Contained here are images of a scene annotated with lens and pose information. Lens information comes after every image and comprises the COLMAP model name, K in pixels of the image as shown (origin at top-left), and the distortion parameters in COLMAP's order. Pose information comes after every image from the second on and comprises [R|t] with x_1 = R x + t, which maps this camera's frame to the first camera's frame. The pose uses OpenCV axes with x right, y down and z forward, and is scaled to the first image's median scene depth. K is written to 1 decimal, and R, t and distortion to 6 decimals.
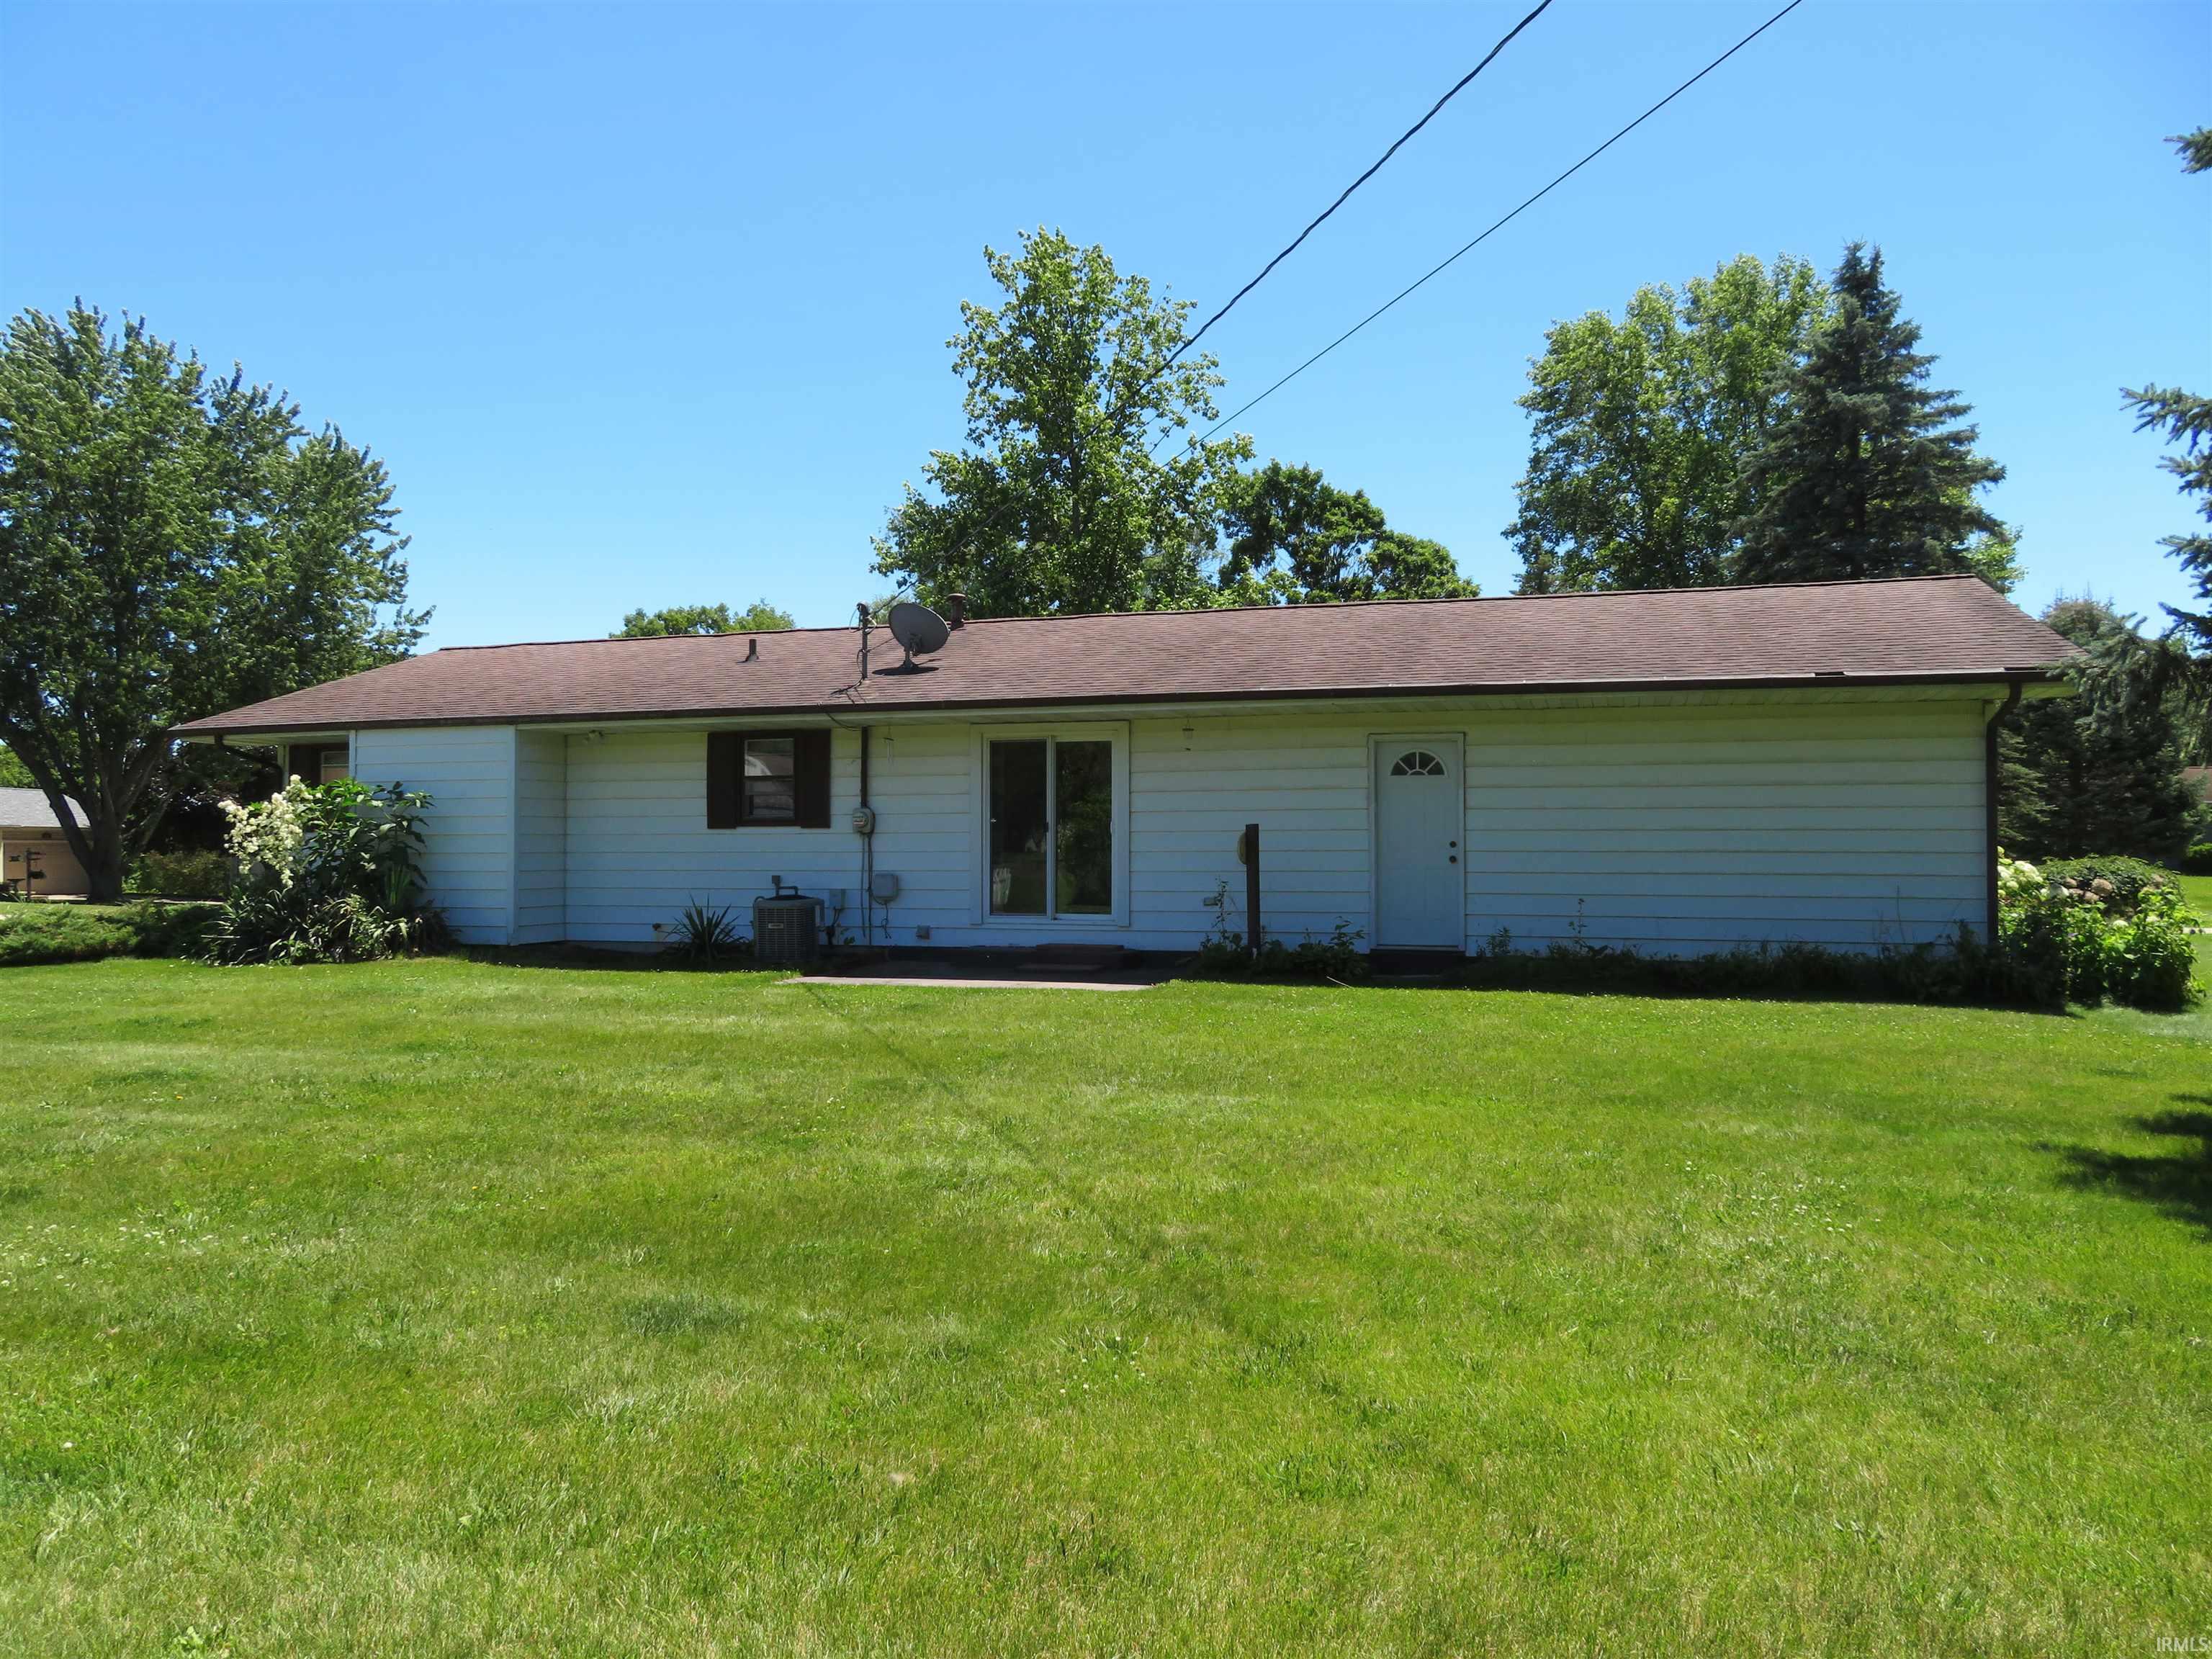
lens RADIAL K [[1588.6, 0, 1105.8], [0, 1588.6, 827.8], [0, 0, 1]] dist [-0.014804, 0.016214]
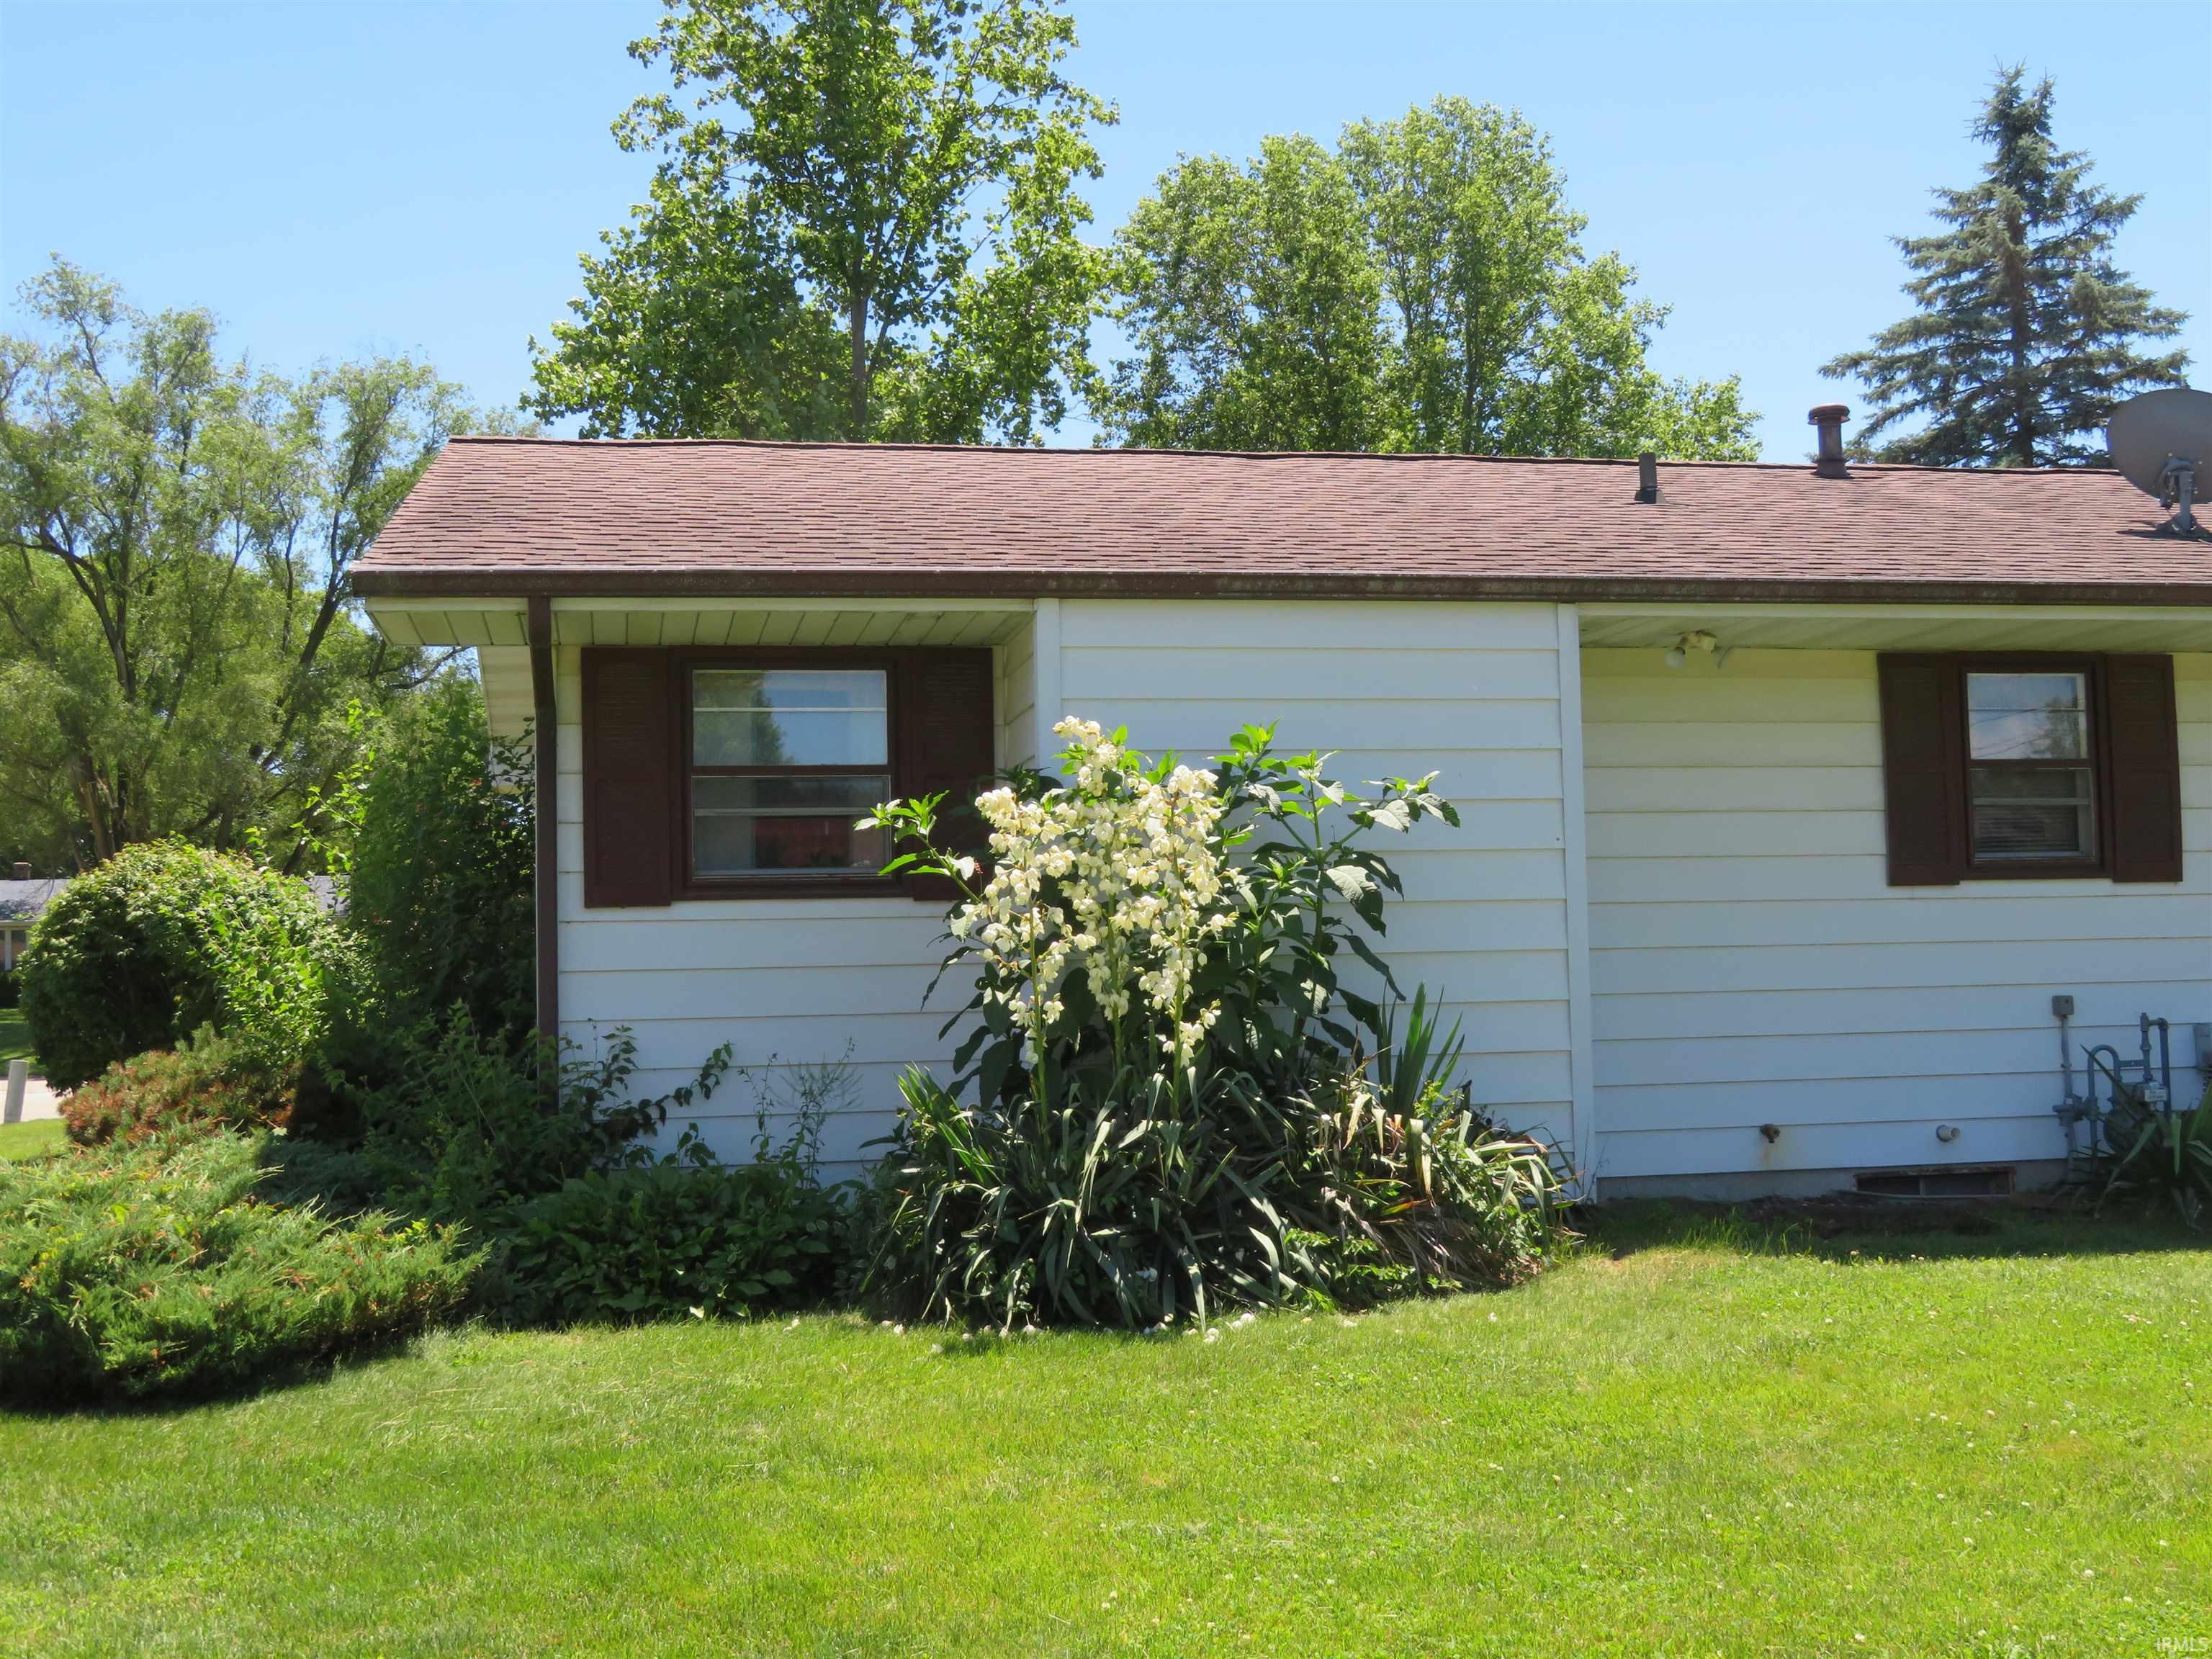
lens RADIAL K [[2373.6, 0, 1106.0], [0, 2373.6, 831.5], [0, 0, 1]] dist [0.025394, 0.000000]
pose [[0.880820, 0.006936, 0.473400, -0.717941], [0.016631, 0.998822, -0.045578, 0.011229], [-0.473159, 0.048019, 0.879668, 0.553095]]
